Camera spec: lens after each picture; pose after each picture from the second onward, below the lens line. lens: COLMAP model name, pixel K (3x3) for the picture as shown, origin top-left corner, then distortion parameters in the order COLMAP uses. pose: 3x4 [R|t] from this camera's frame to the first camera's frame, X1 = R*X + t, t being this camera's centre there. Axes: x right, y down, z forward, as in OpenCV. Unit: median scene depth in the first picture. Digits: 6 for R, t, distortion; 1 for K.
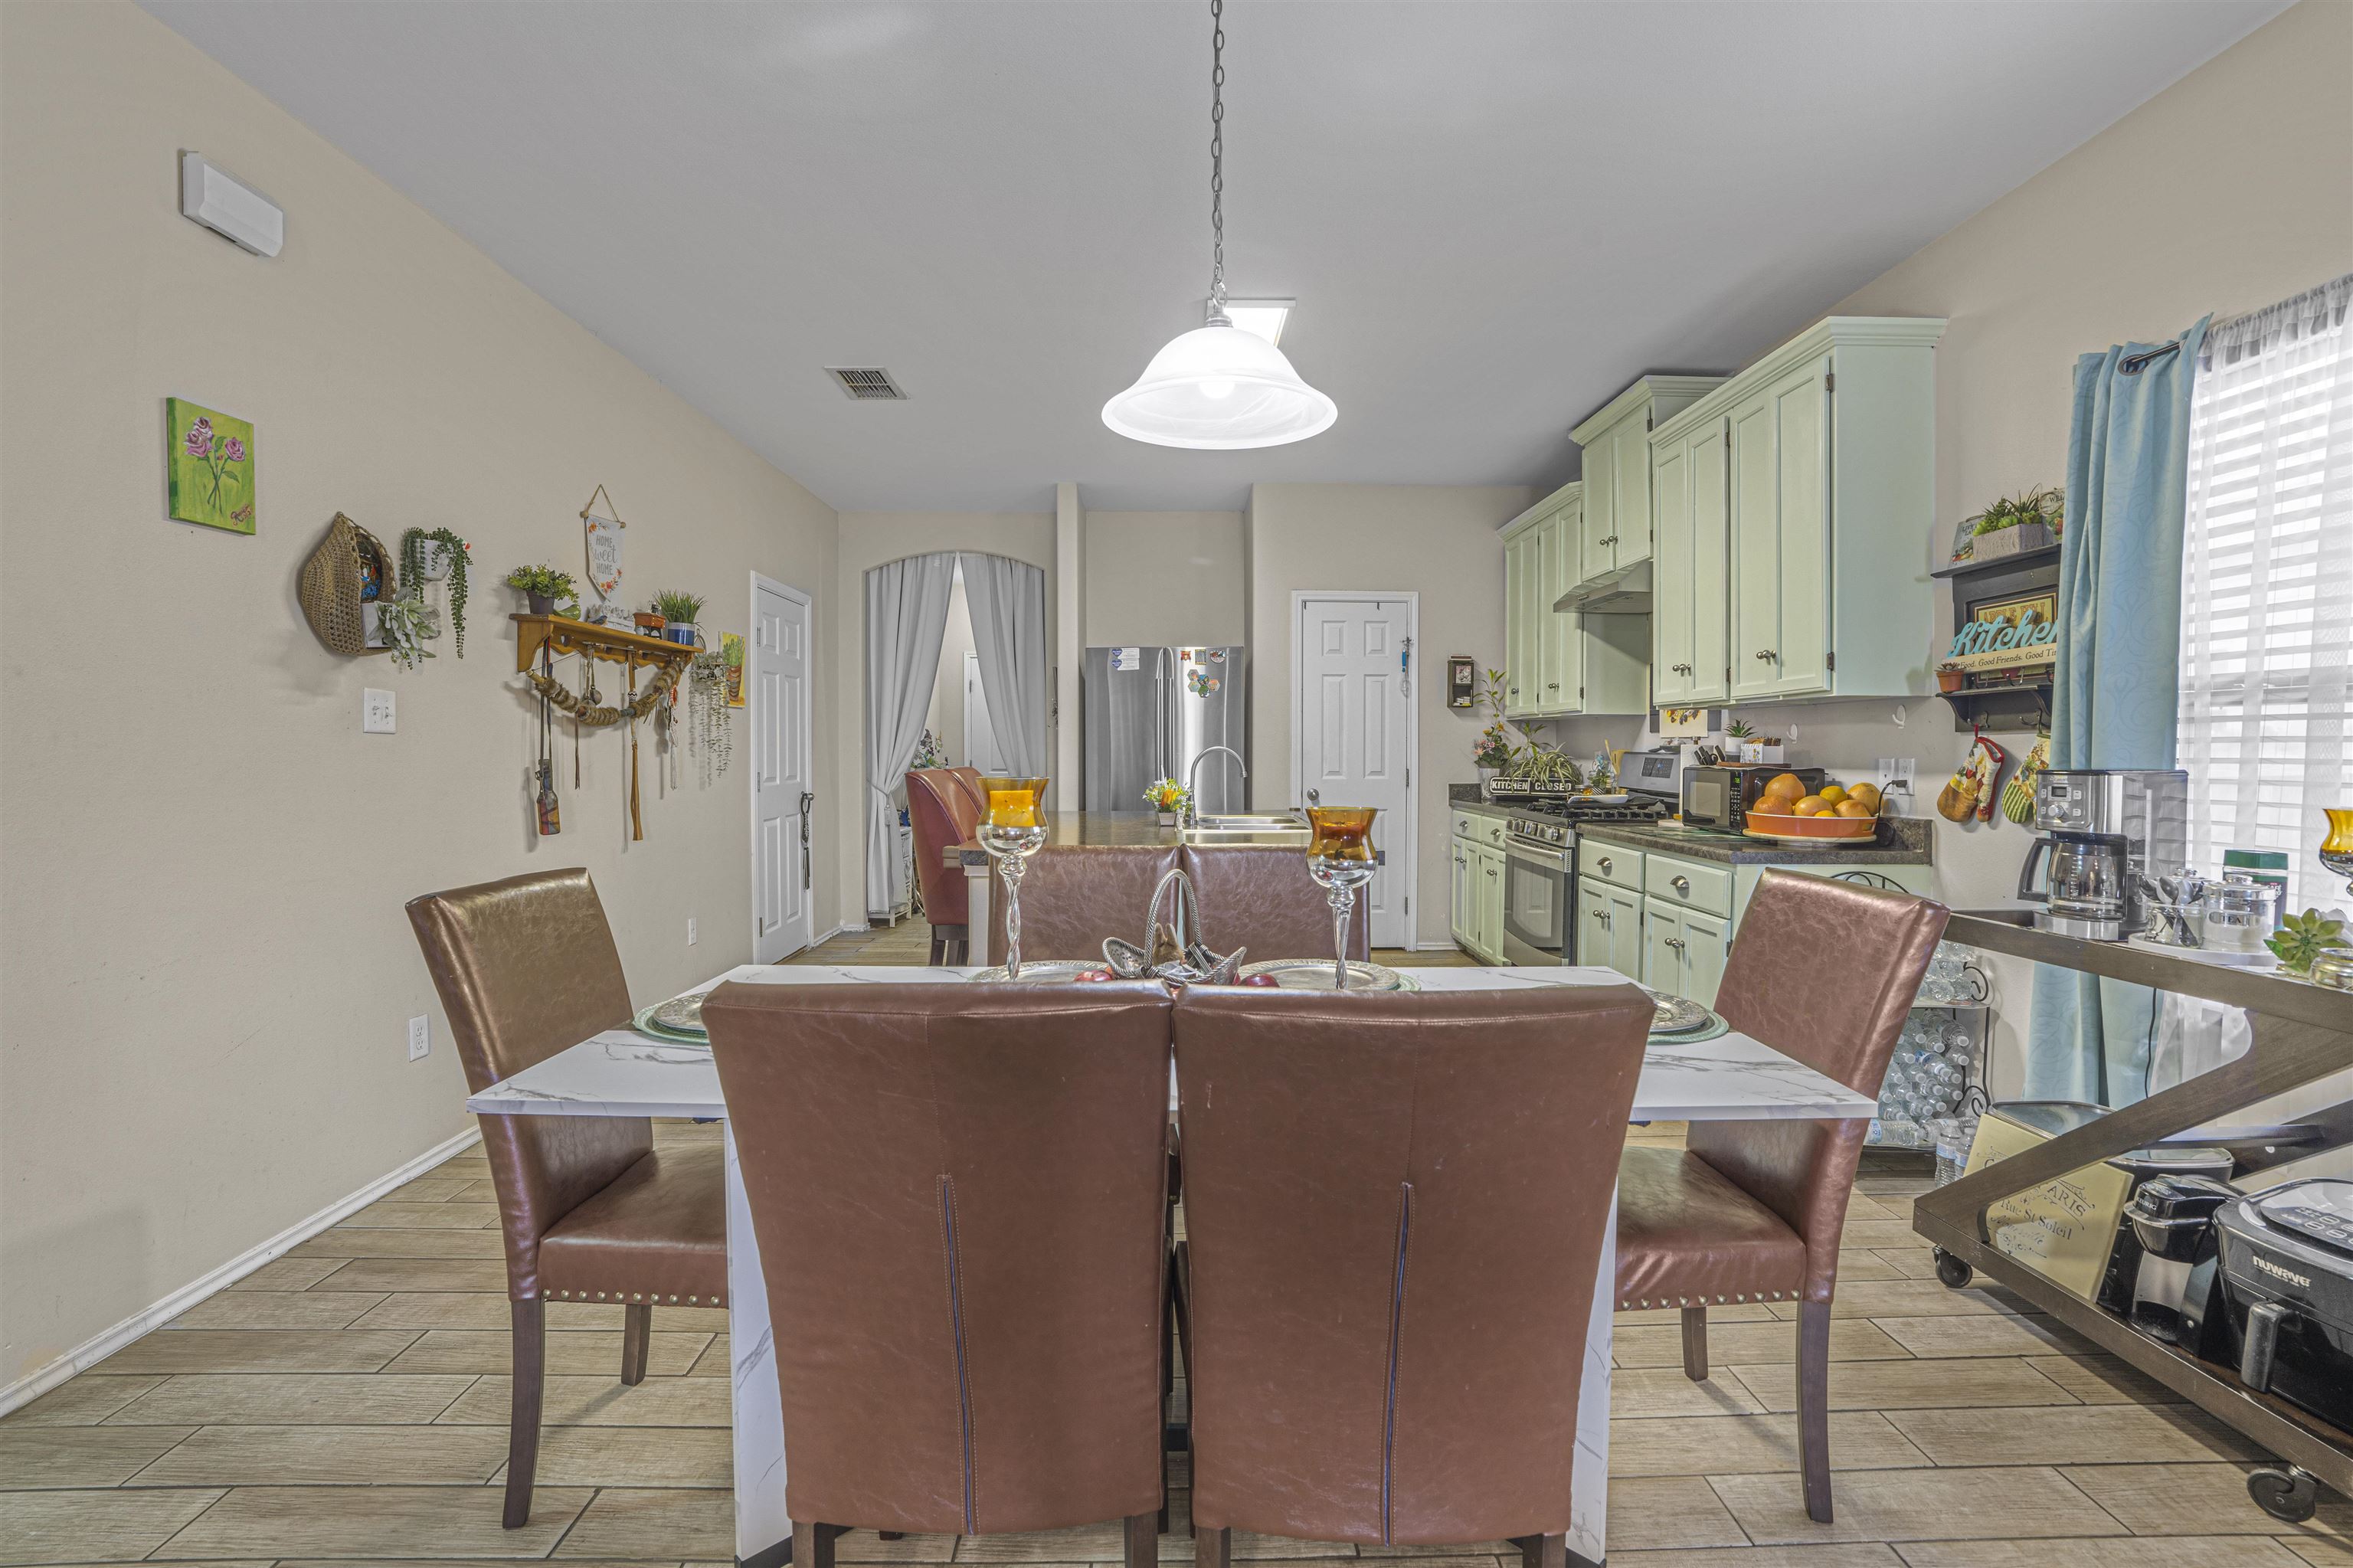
lens RADIAL K [[1102.3, 0, 1178.0], [0, 1102.3, 779.0], [0, 0, 1]] dist [-0.064553, 0.023278]
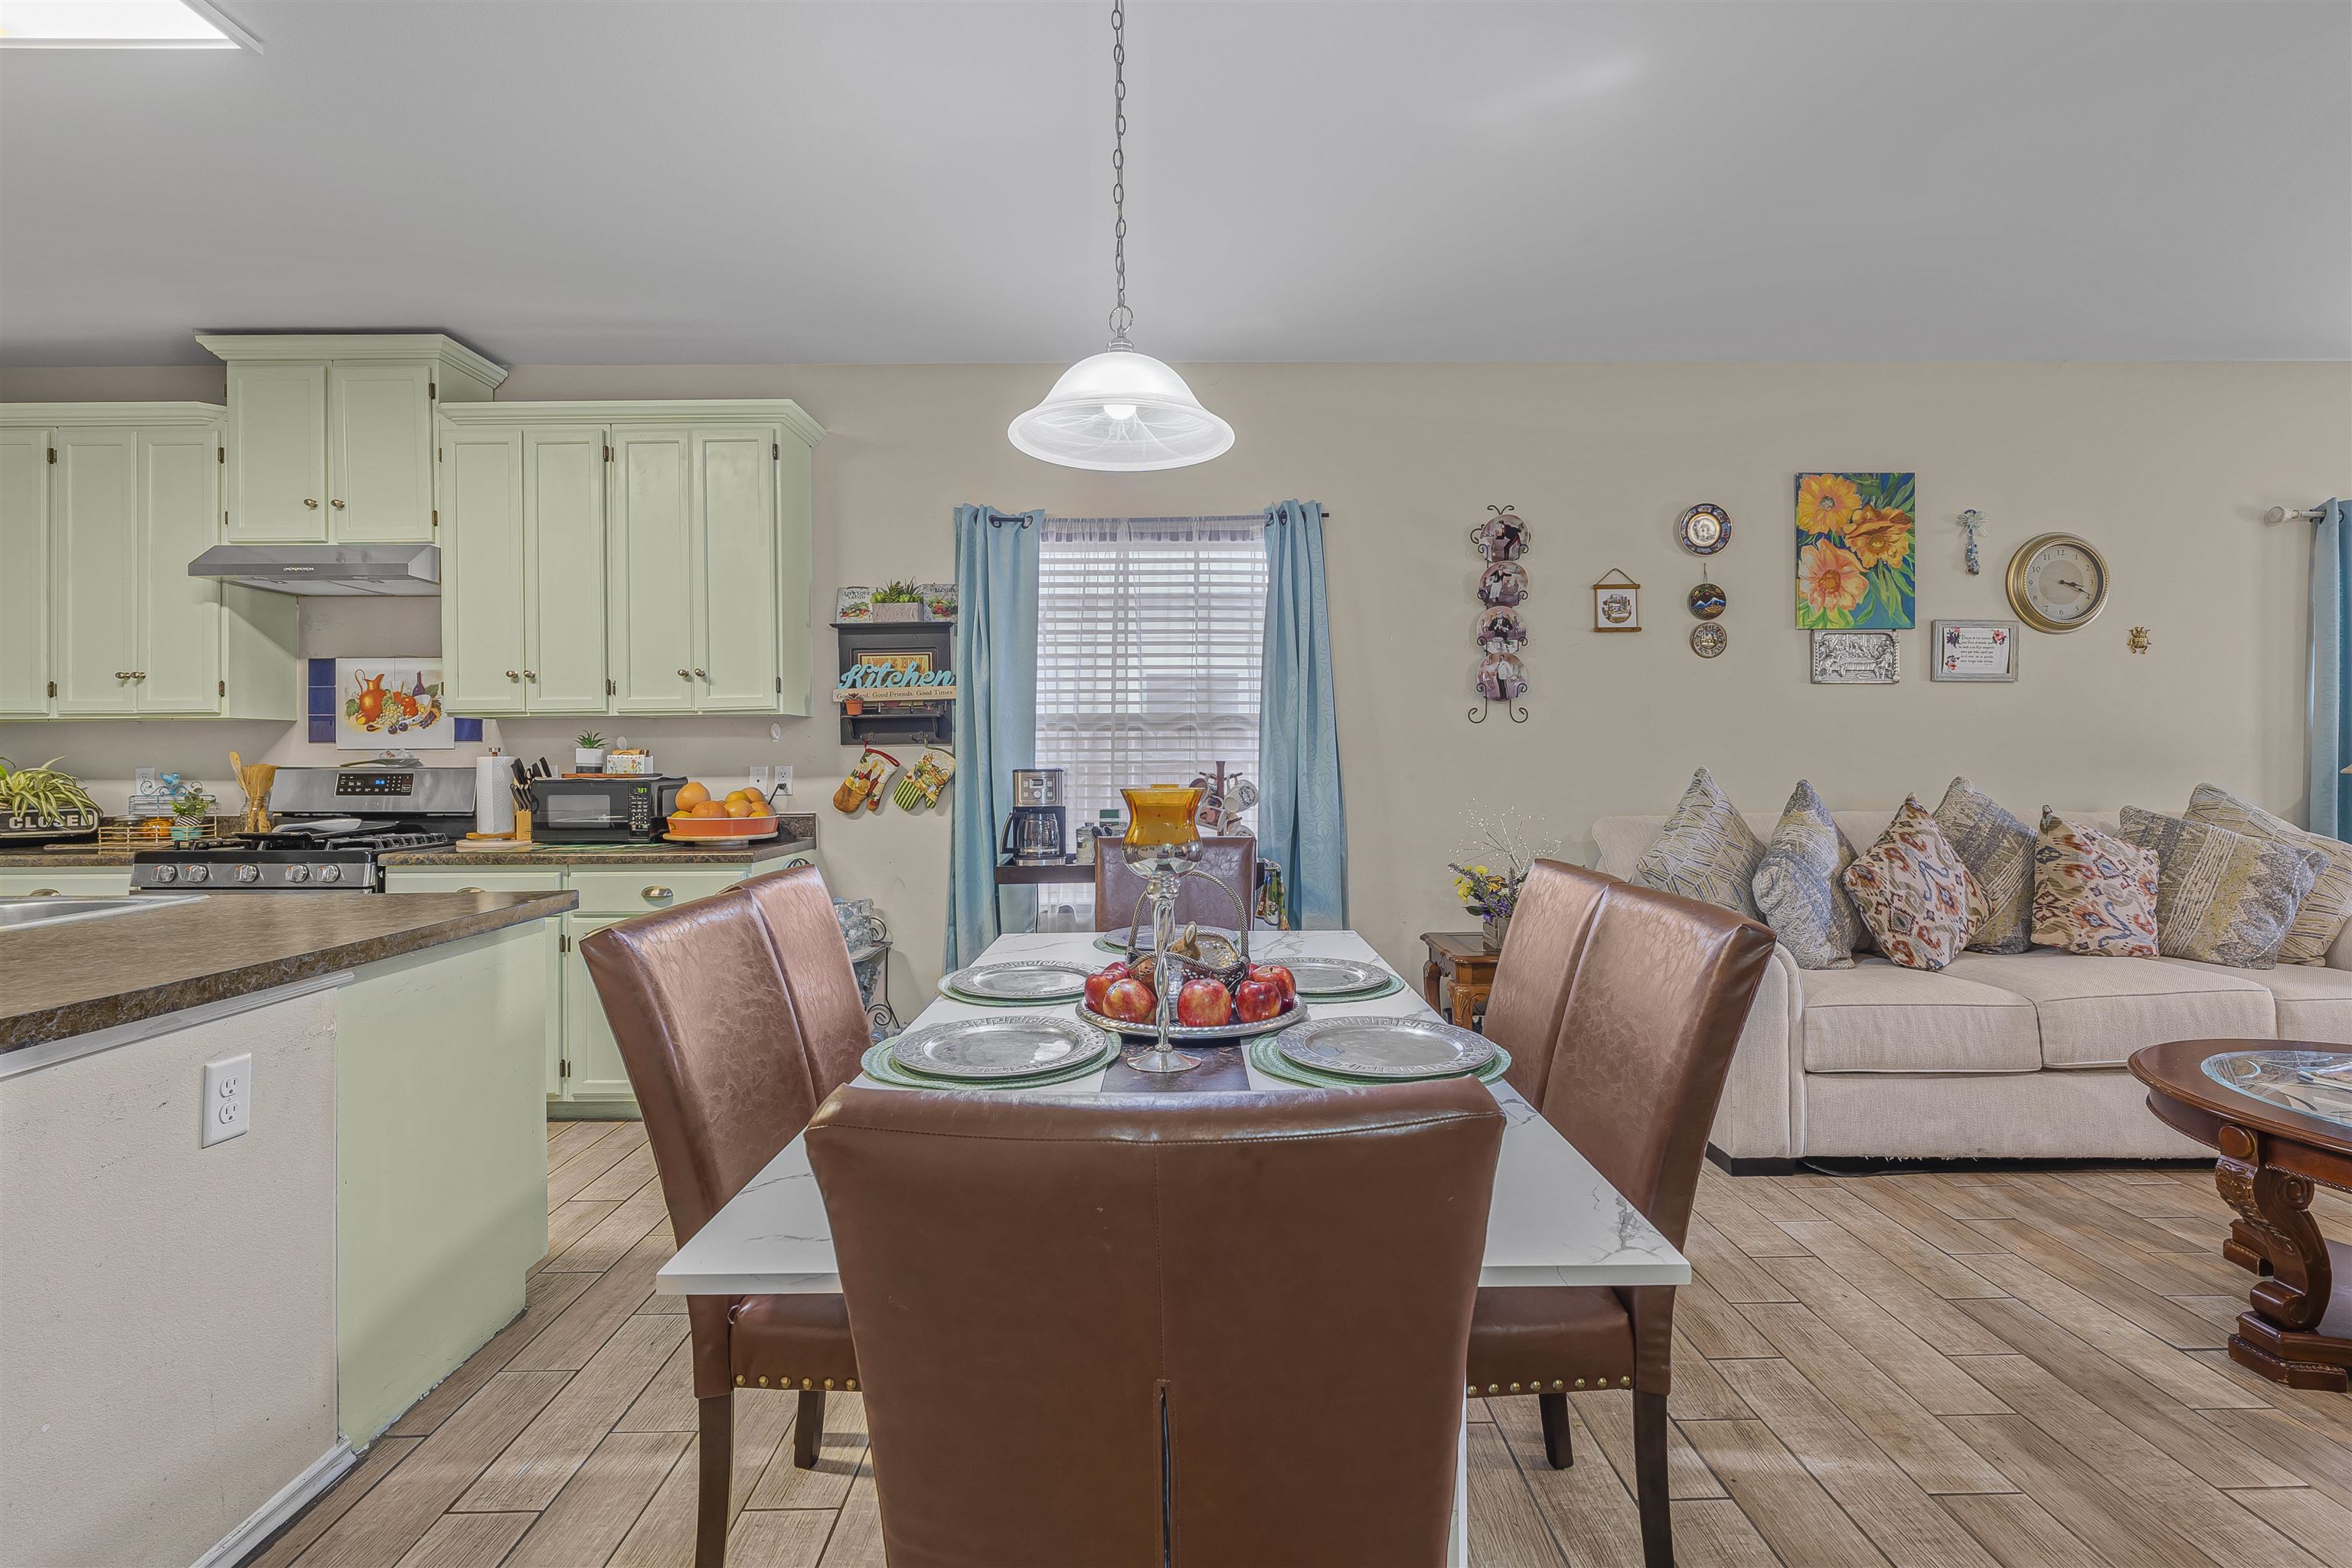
lens RADIAL K [[1068.3, 0, 1175.5], [0, 1068.3, 744.0], [0, 0, 1]] dist [-0.005139, 0.001344]
pose [[0.006696, 0.006644, 0.999956, -0.530948], [0.036588, 0.999307, -0.006884, -0.018619], [-0.999308, 0.036633, 0.006448, 0.515967]]
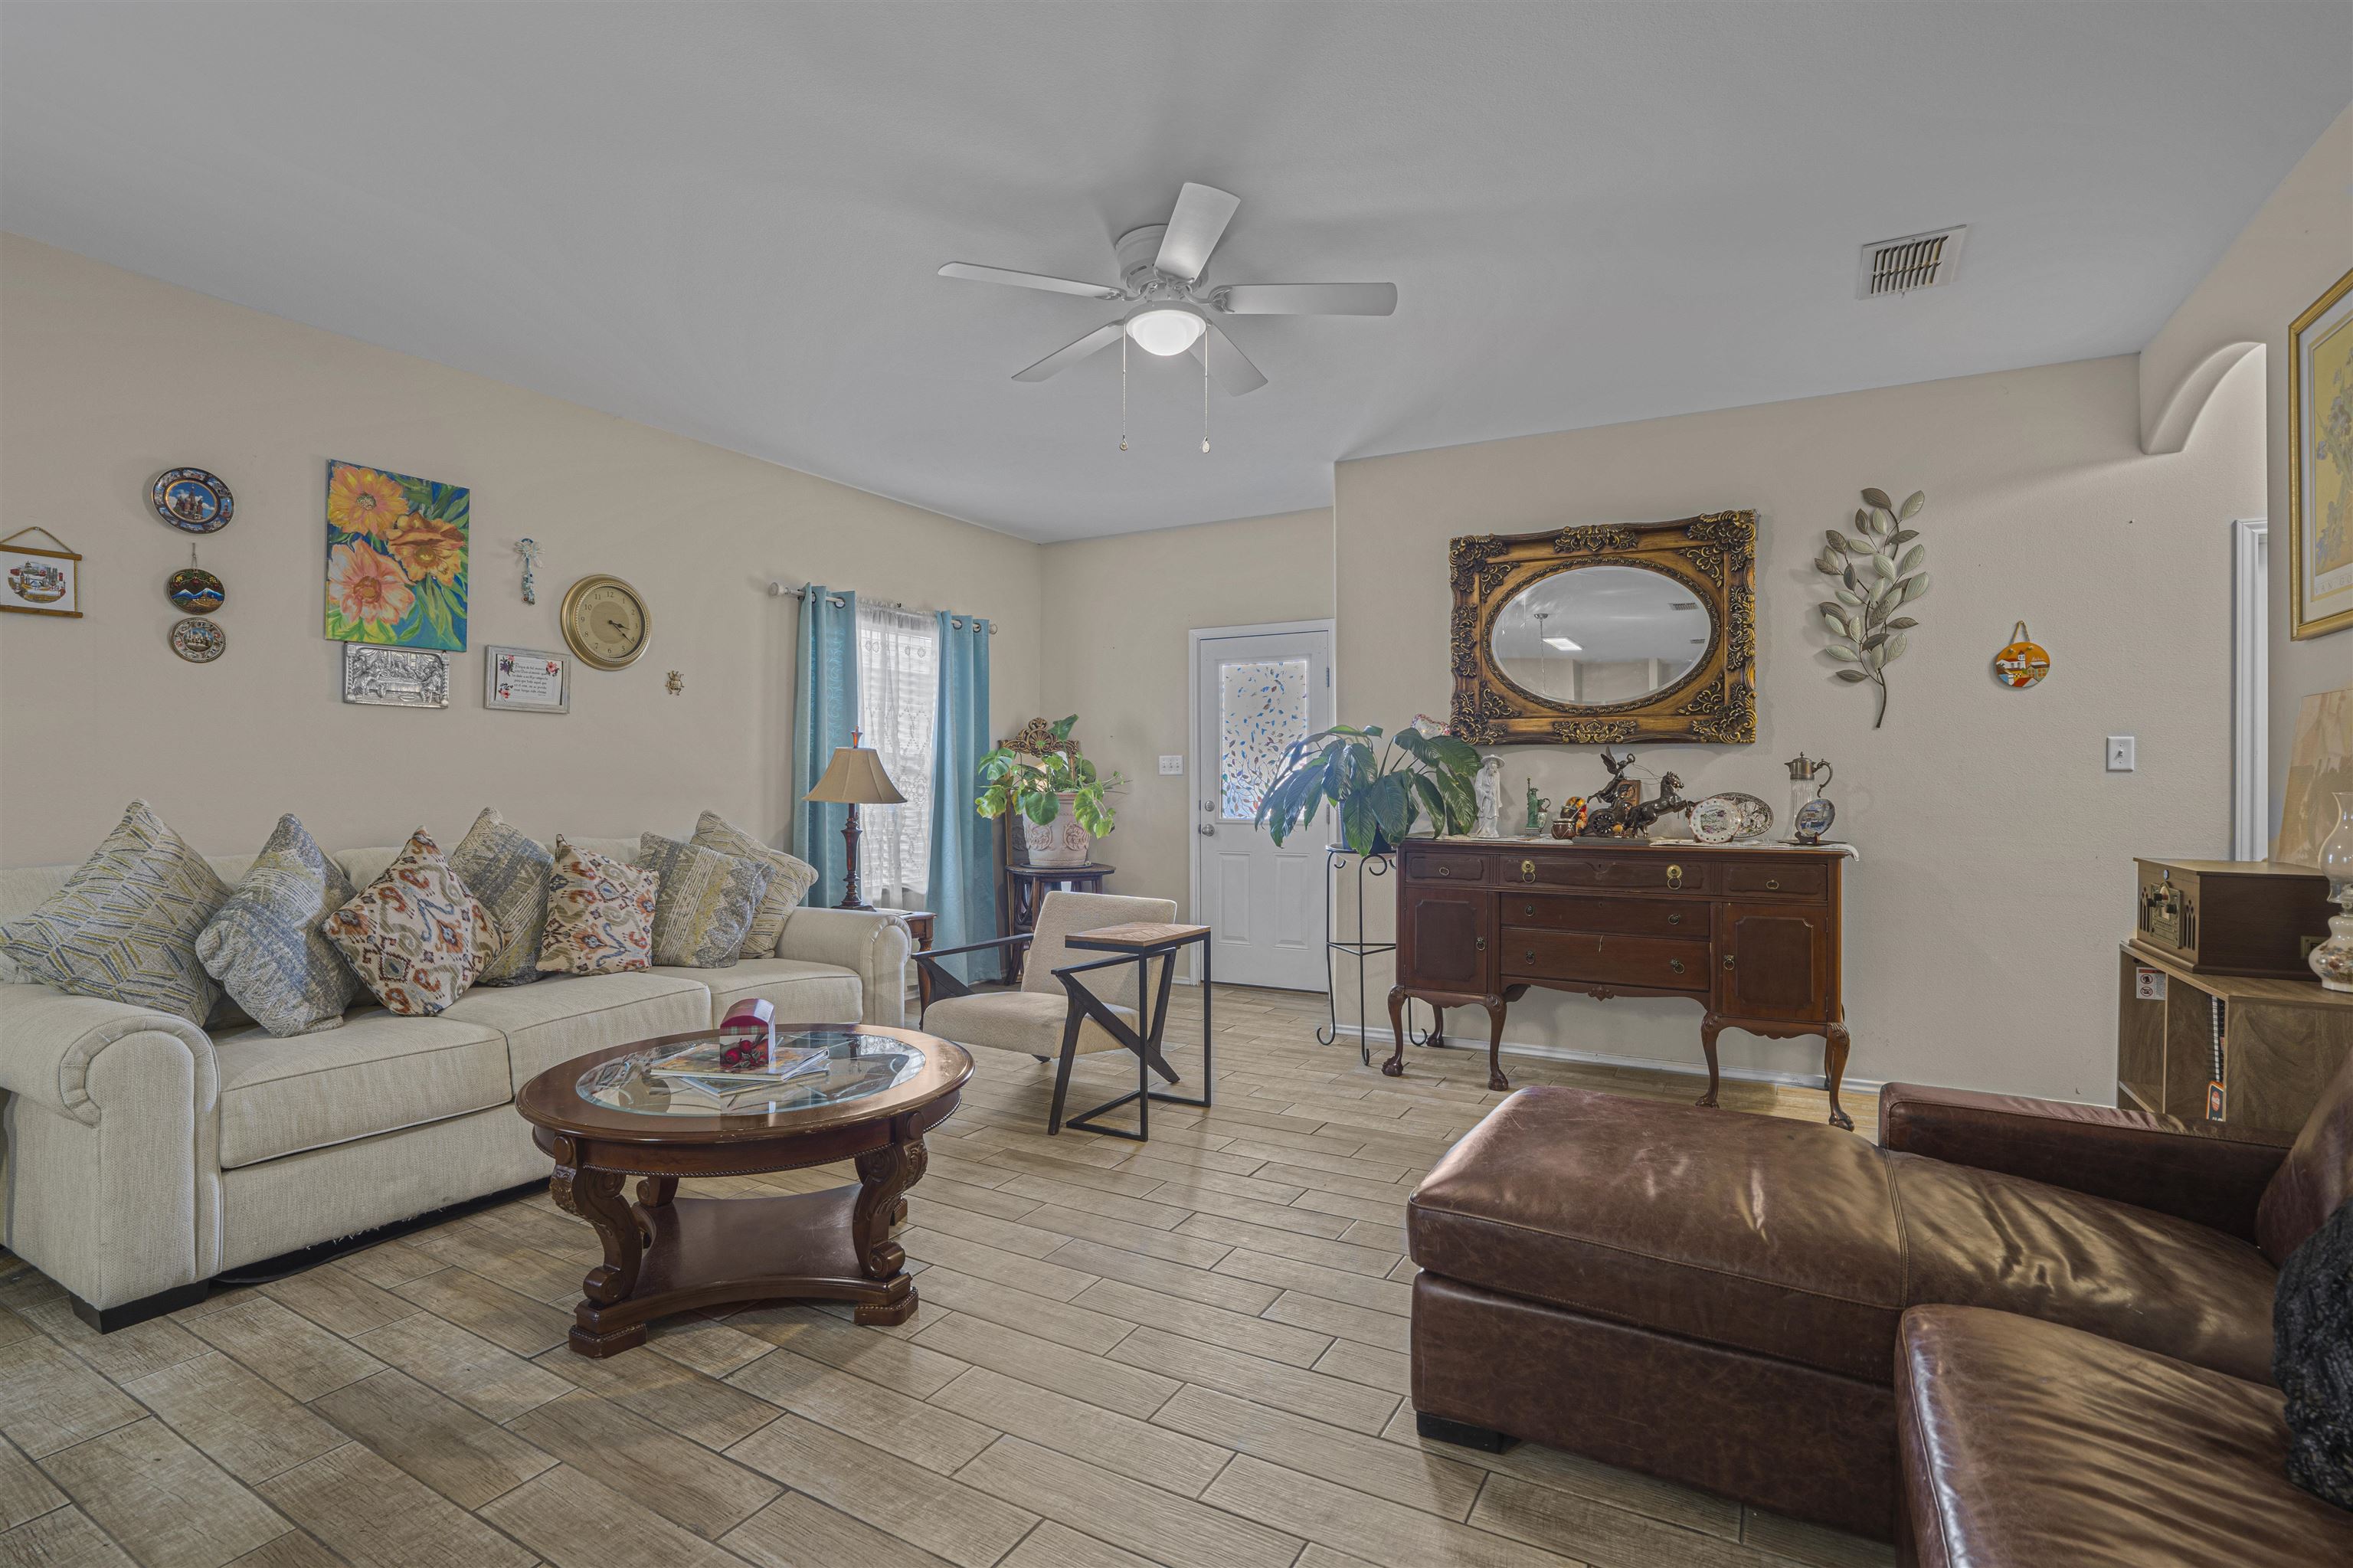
lens RADIAL K [[1102.3, 0, 1178.0], [0, 1102.3, 779.0], [0, 0, 1]] dist [-0.064553, 0.023278]
pose [[-0.862012, -0.002118, 0.506884, -0.567164], [0.013152, 0.999561, 0.026544, -0.011052], [-0.506718, 0.029548, -0.861606, 0.297727]]
